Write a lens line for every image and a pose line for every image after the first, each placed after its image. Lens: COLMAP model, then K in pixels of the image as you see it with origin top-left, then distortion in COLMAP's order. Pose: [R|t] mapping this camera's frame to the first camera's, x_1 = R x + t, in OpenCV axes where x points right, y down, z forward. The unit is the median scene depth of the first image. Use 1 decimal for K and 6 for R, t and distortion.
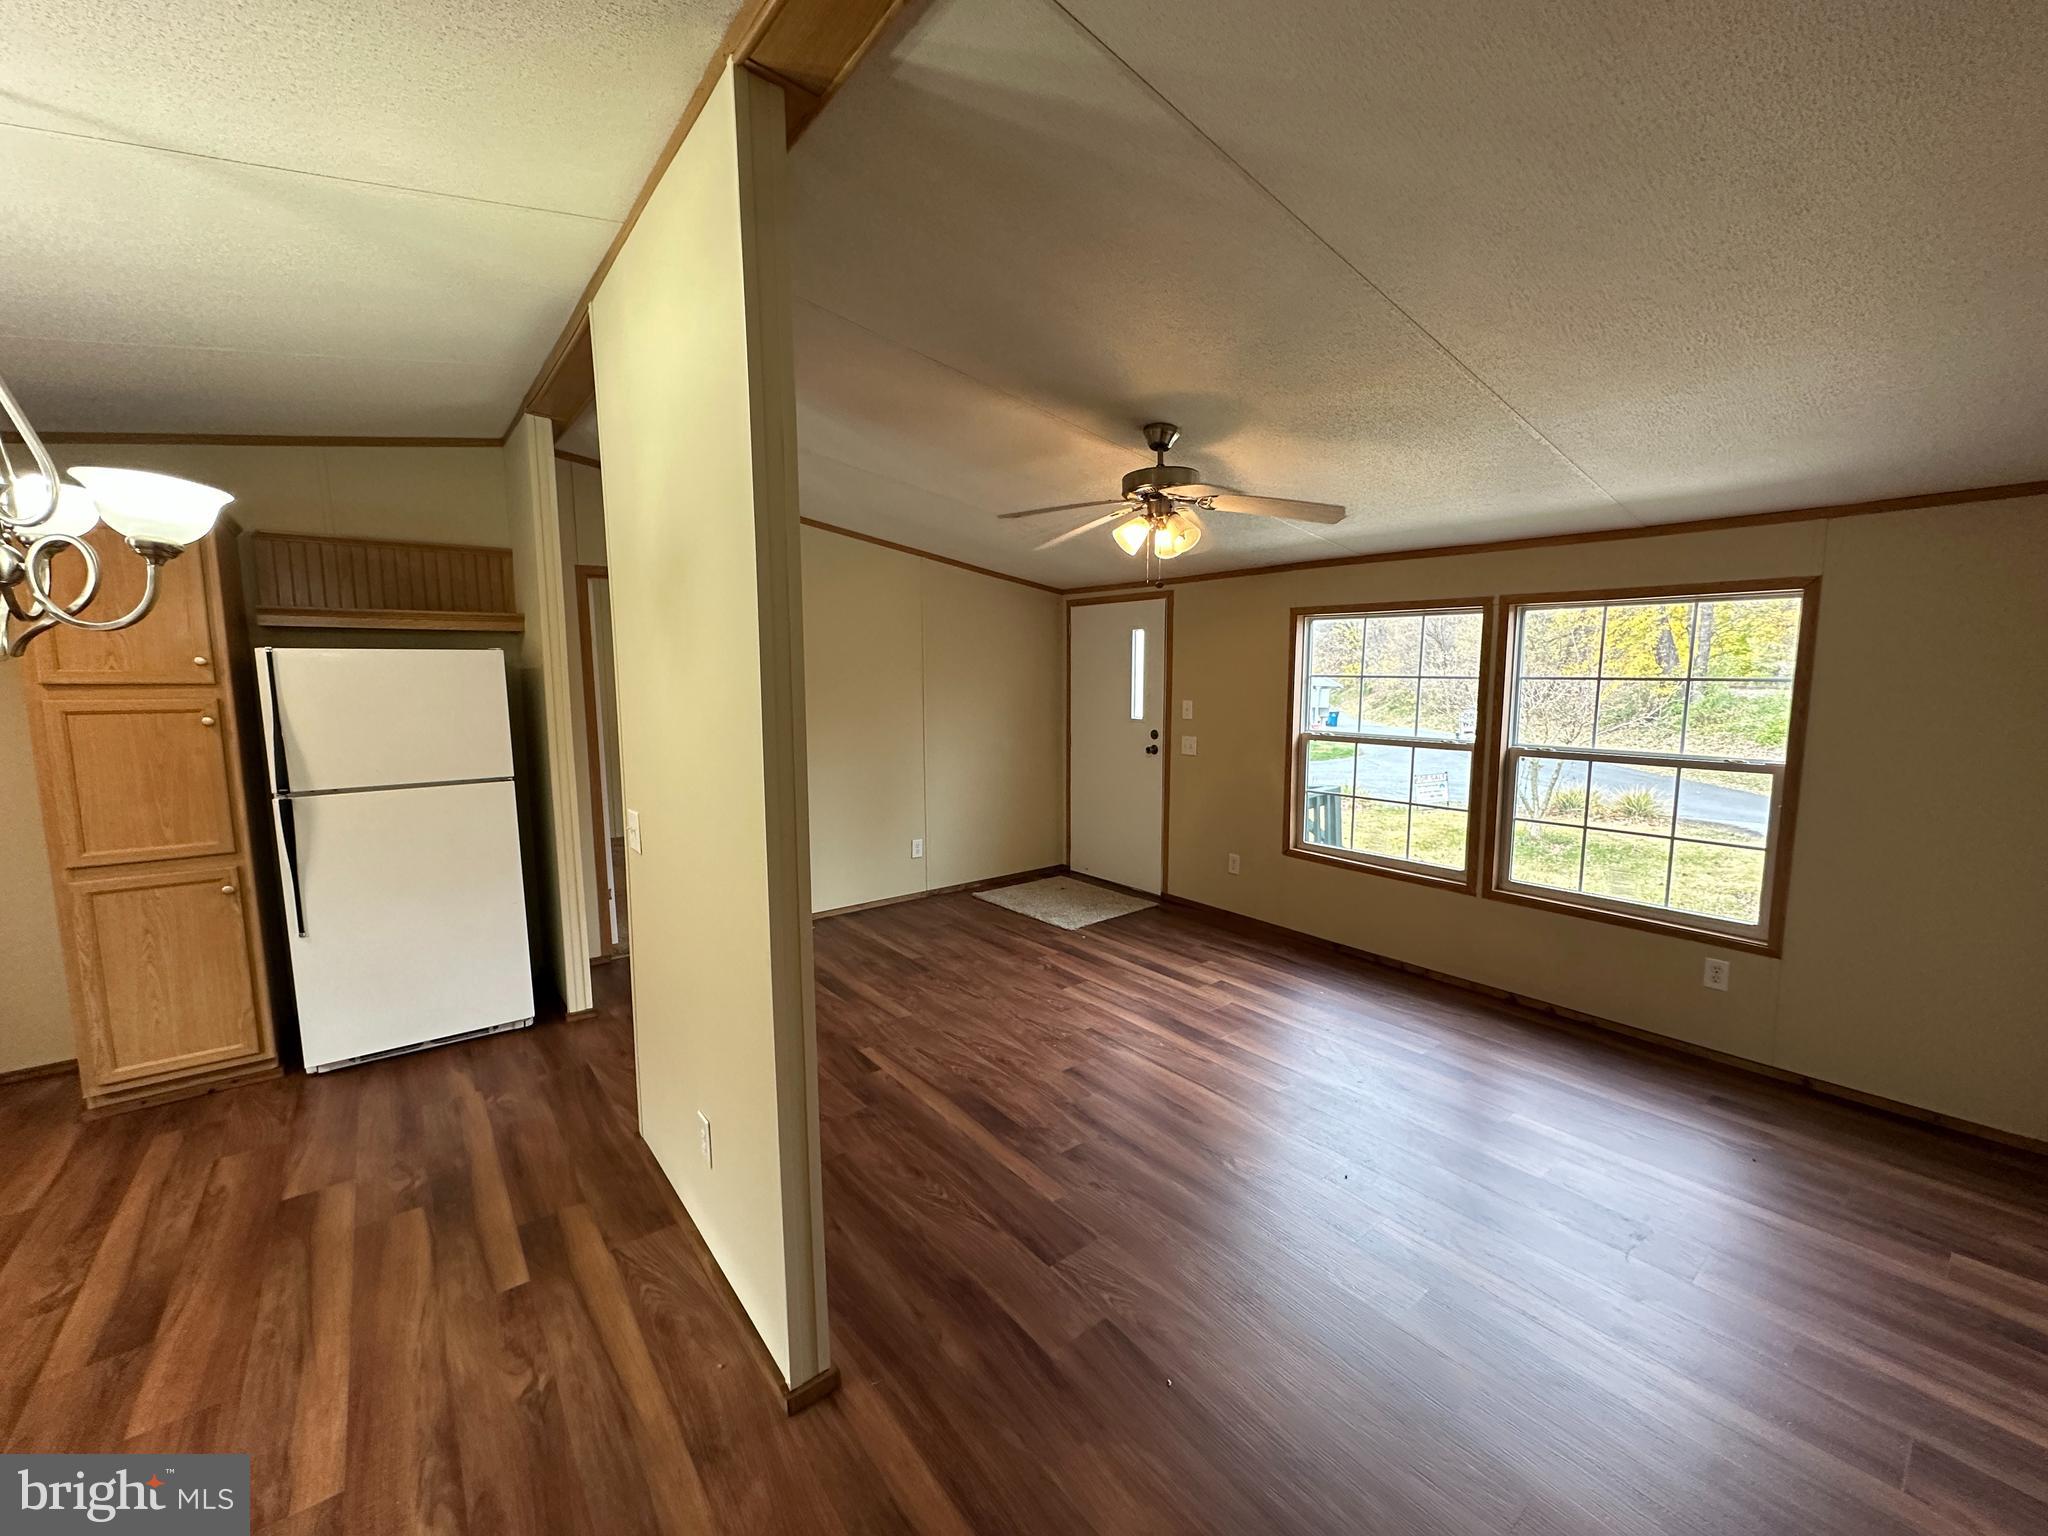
lens RADIAL K [[812.3, 0, 1028.1], [0, 812.3, 771.3], [0, 0, 1]] dist [-0.001228, -0.000237]
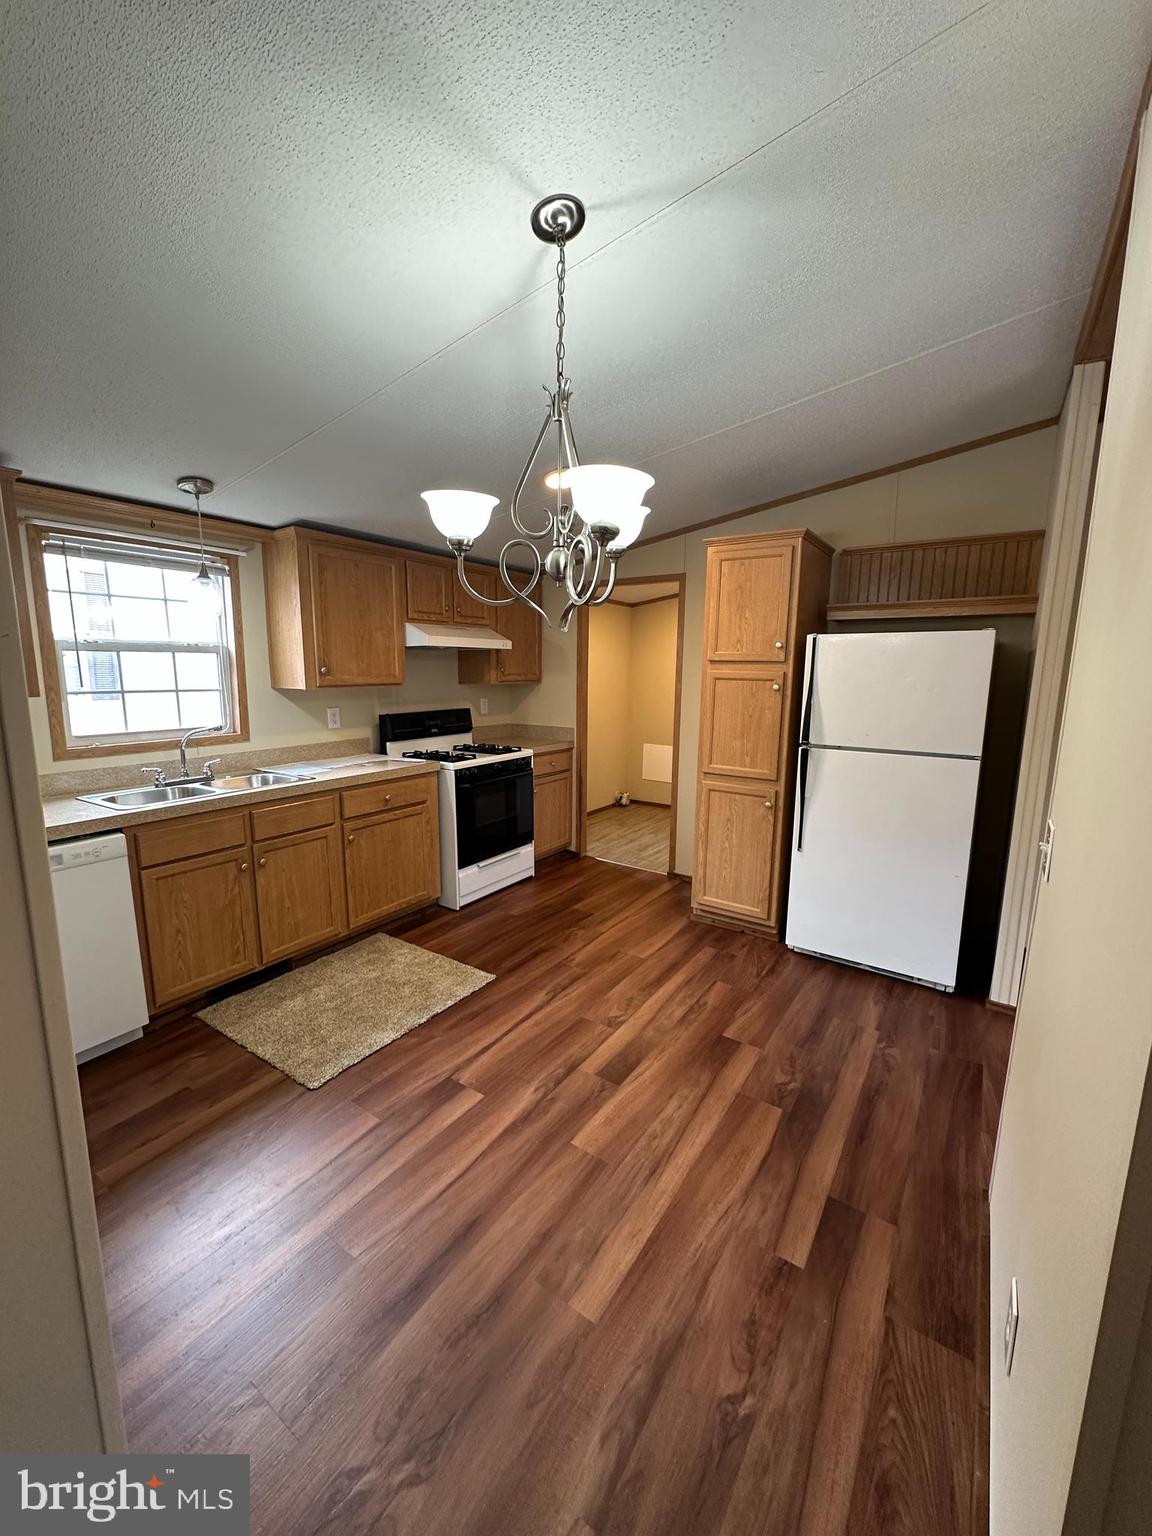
lens RADIAL K [[609.2, 0, 572.9], [0, 609.2, 771.0], [0, 0, 1]] dist [-0.001228, -0.000237]
pose [[0.292632, 0.165754, -0.941750, -0.076436], [-0.122982, 0.983206, 0.134837, -0.017608], [0.948284, 0.076360, 0.308102, 0.335438]]
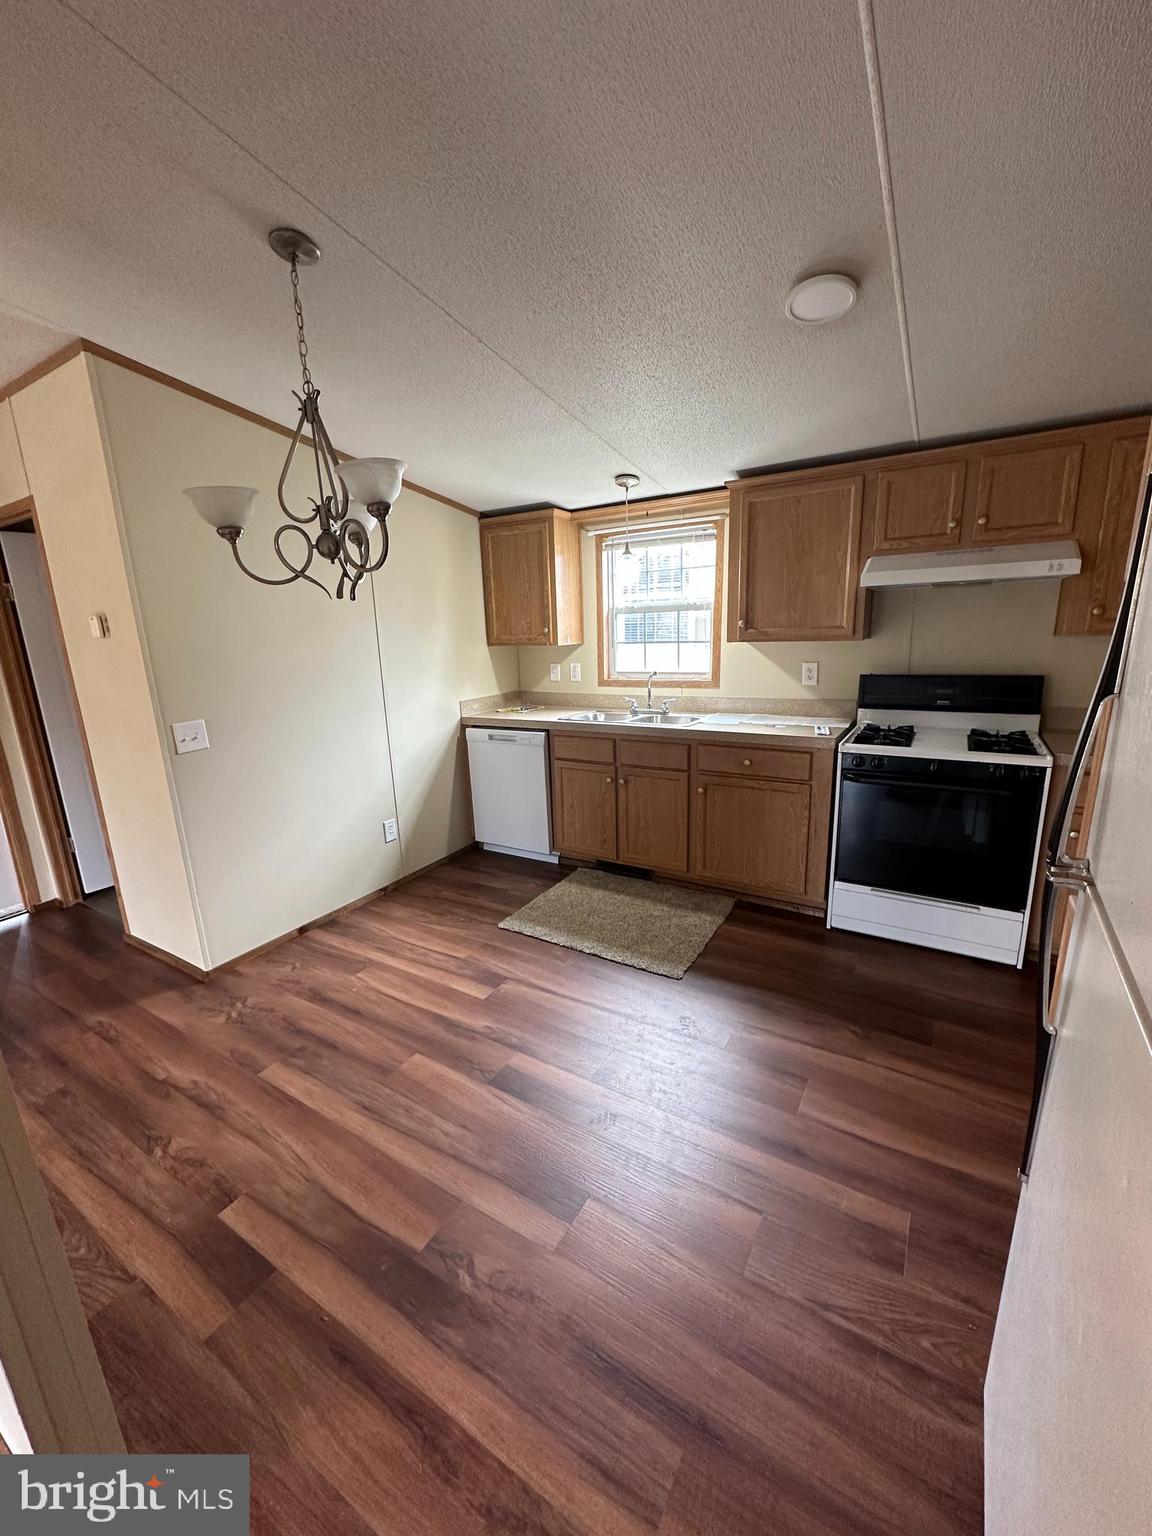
lens RADIAL K [[609.2, 0, 575.6], [0, 609.2, 772.7], [0, 0, 1]] dist [-0.001228, -0.000237]
pose [[-0.940682, 0.114027, -0.319554, -0.616601], [-0.003115, 0.938893, 0.344195, -0.116221], [0.339274, 0.324773, -0.882845, 1.185717]]
